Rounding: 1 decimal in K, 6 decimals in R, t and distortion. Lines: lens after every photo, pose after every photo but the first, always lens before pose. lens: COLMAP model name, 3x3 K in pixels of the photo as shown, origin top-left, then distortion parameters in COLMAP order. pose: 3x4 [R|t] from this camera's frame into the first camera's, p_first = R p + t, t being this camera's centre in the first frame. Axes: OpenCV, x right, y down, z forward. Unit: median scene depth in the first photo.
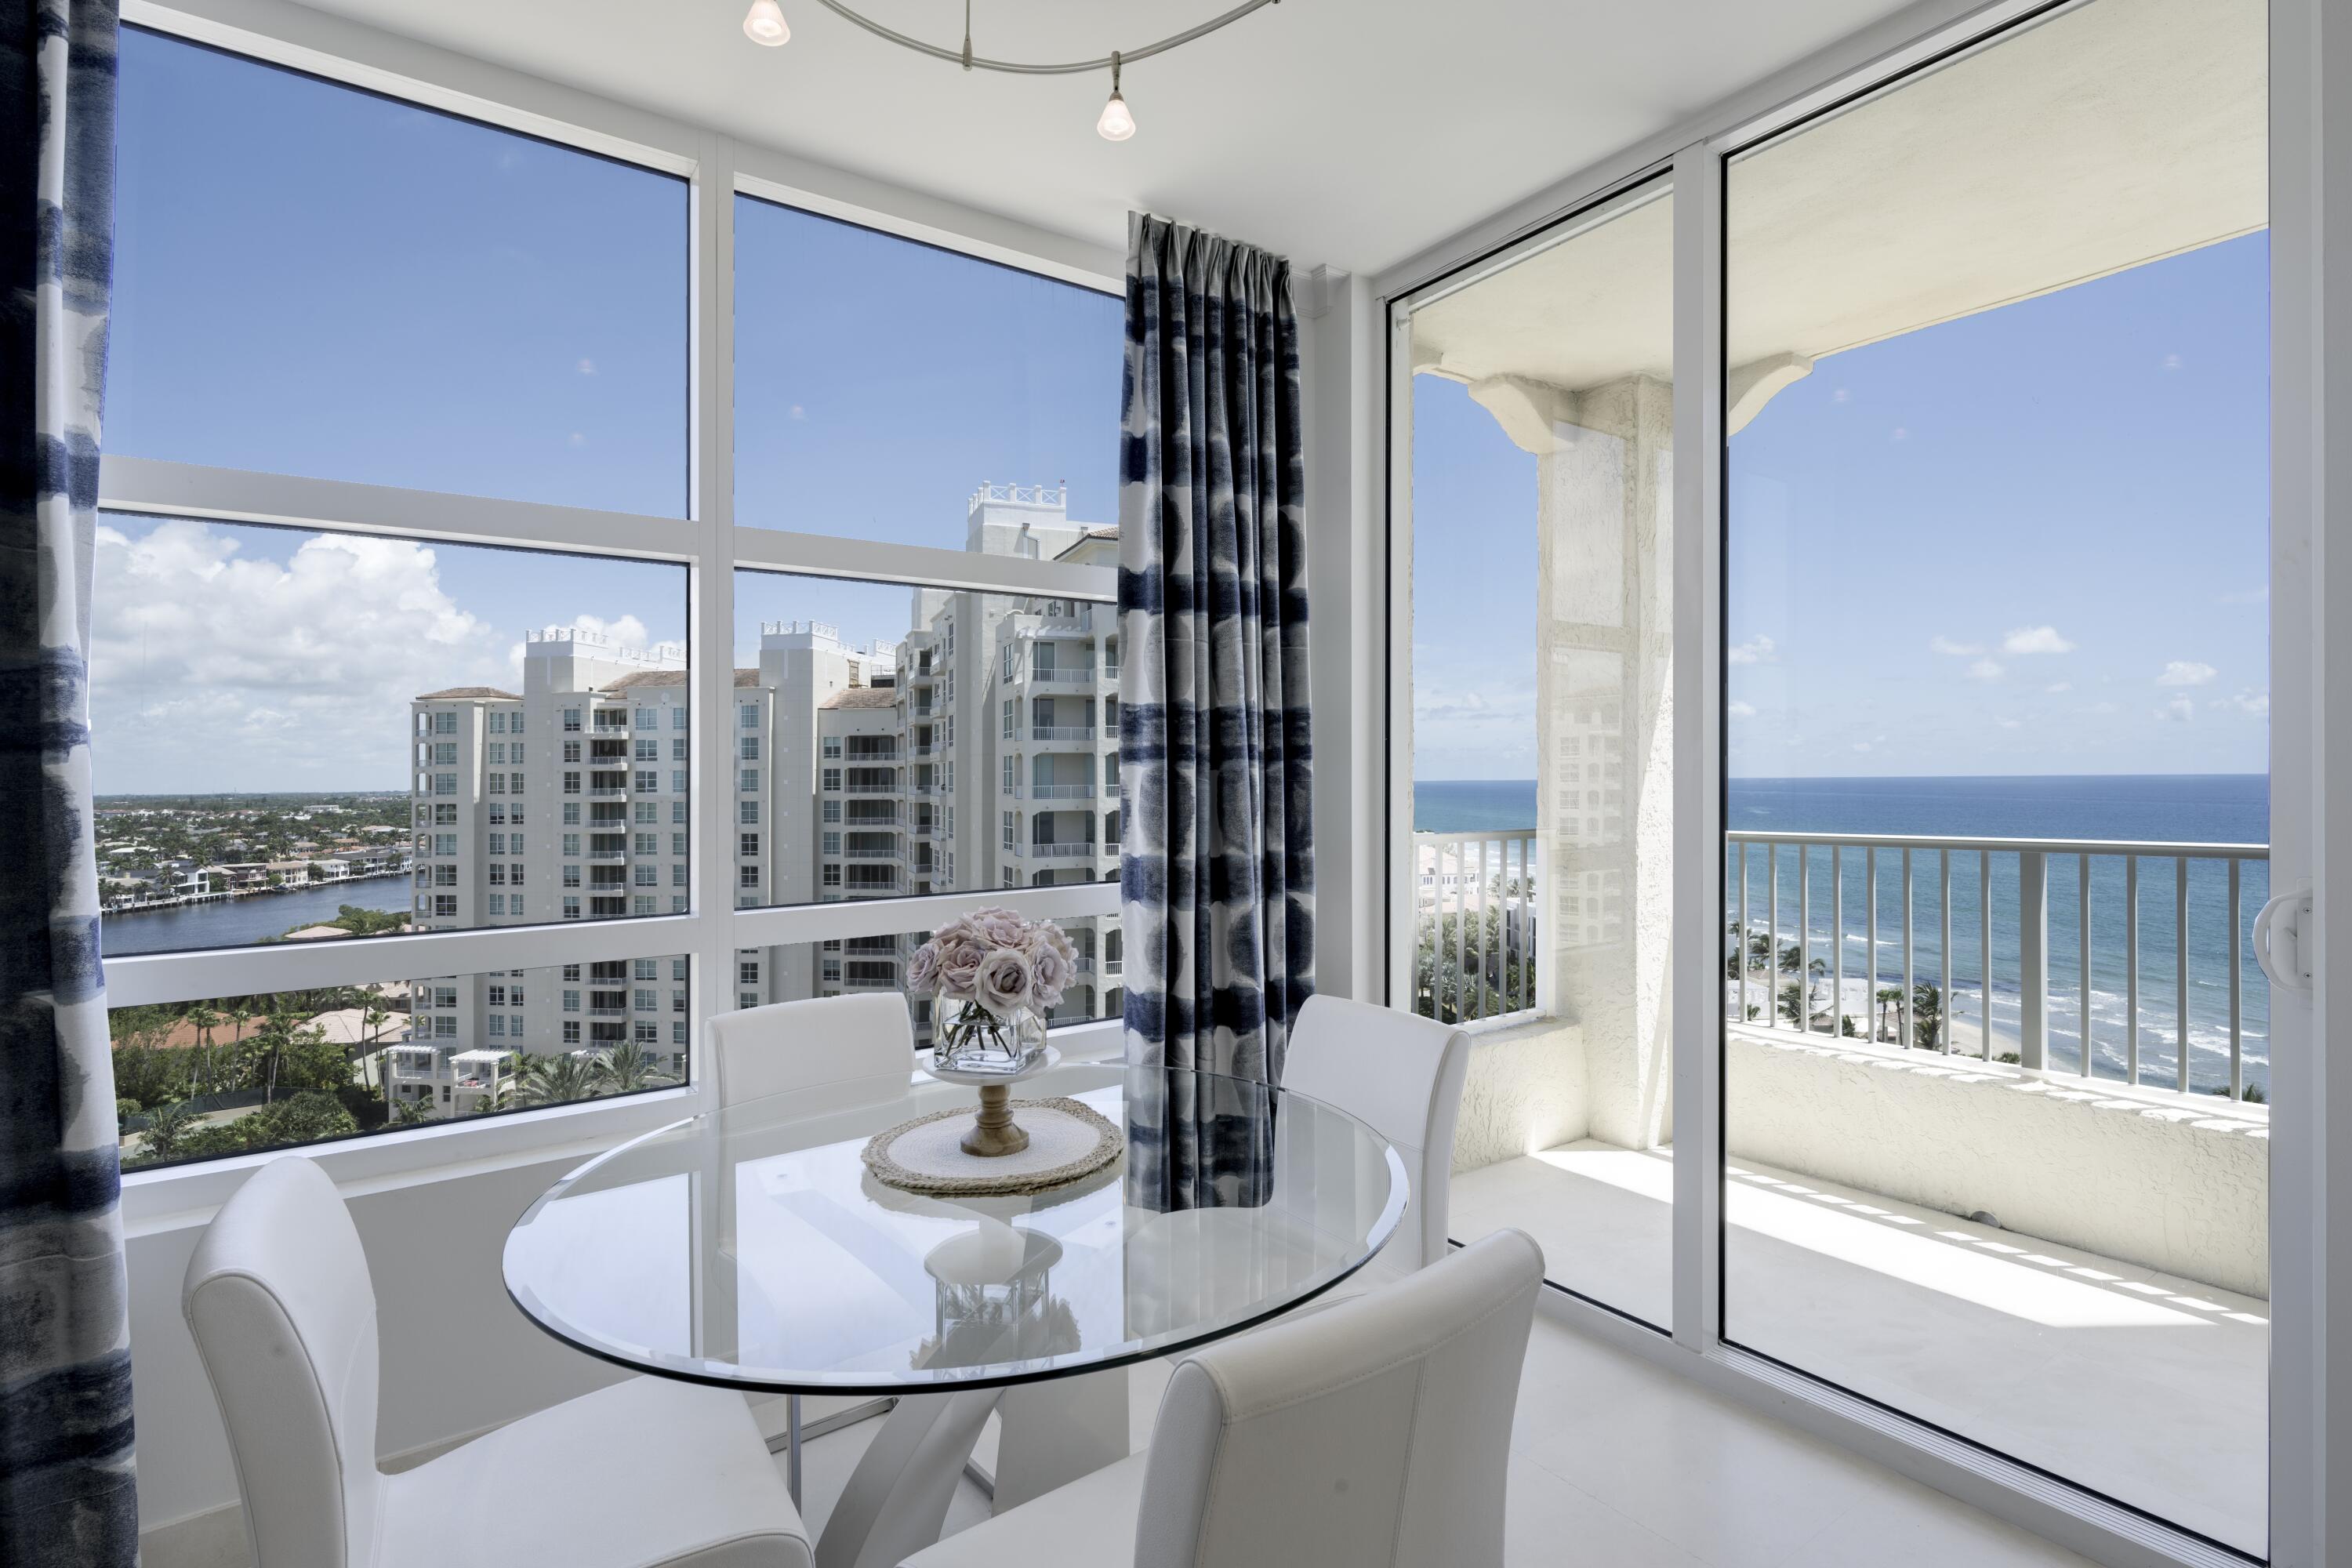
lens RADIAL K [[1138.6, 0, 1171.9], [0, 1138.6, 773.1], [0, 0, 1]] dist [-0.000197, -0.000199]
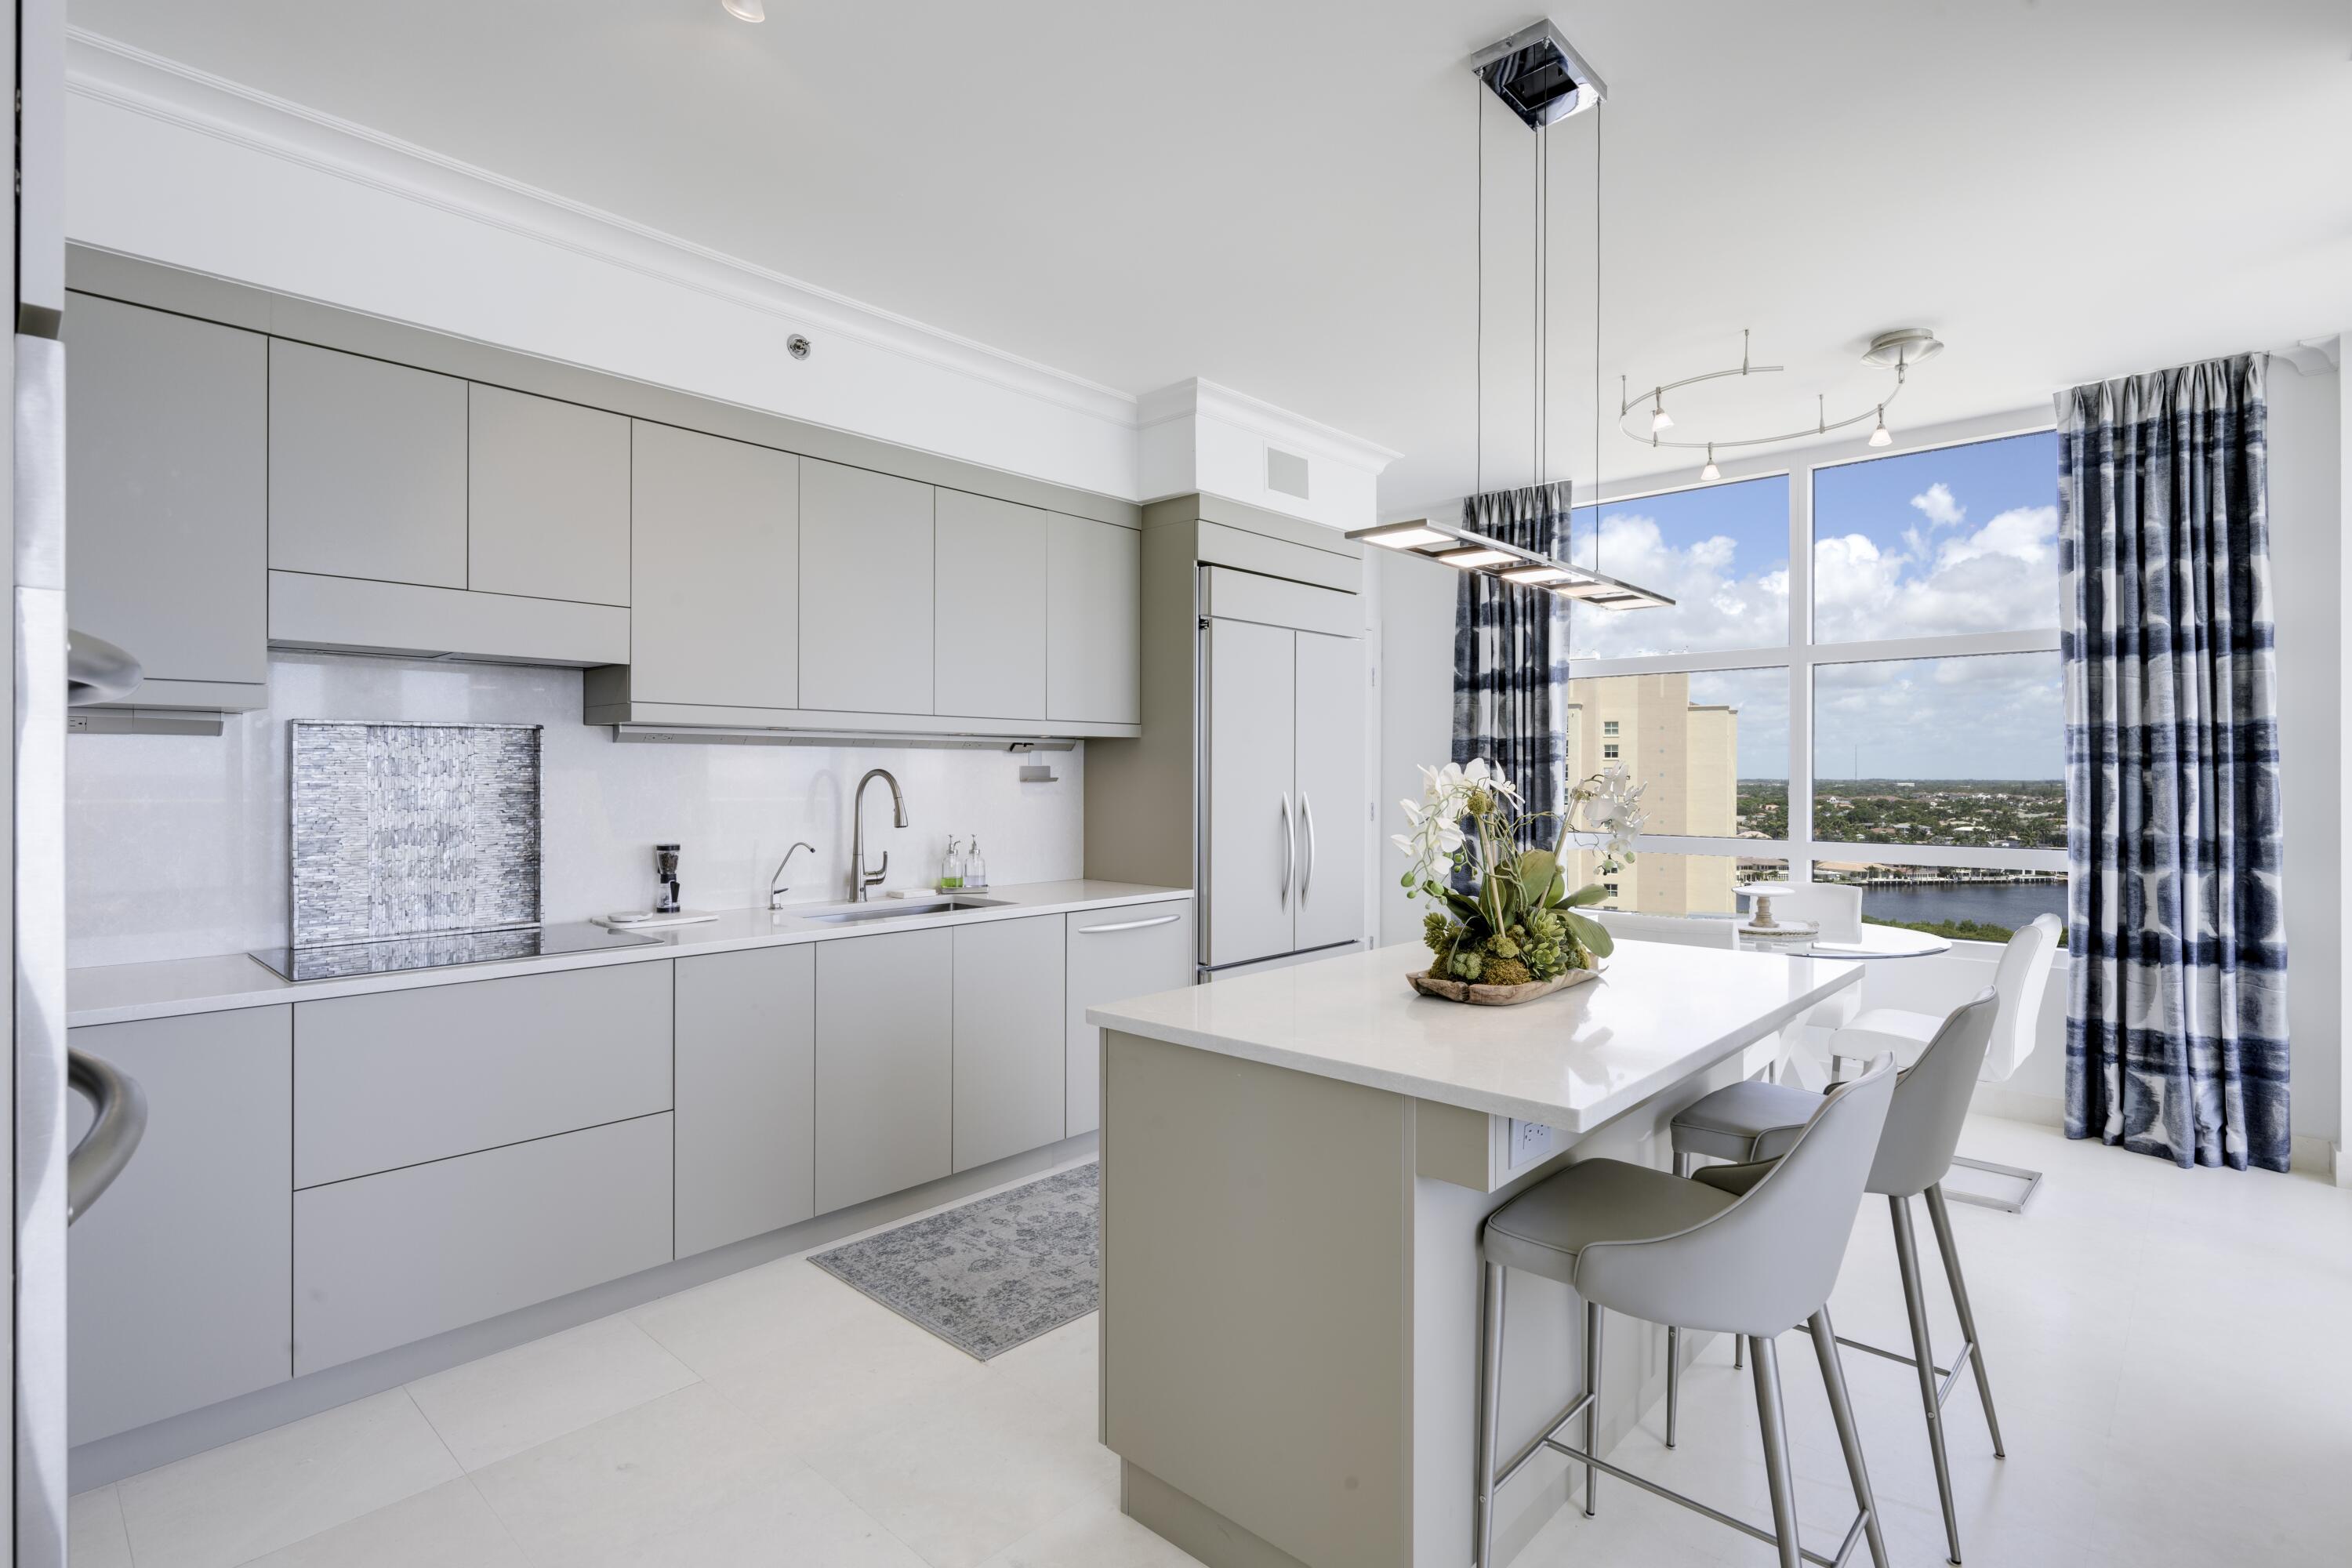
lens RADIAL K [[1138.6, 0, 1171.9], [0, 1138.6, 773.1], [0, 0, 1]] dist [-0.000197, -0.000199]
pose [[0.217756, 0.008152, -0.975969, 1.109242], [0.003423, 0.999953, 0.009116, -0.016308], [0.975997, -0.005326, 0.217718, -0.426276]]
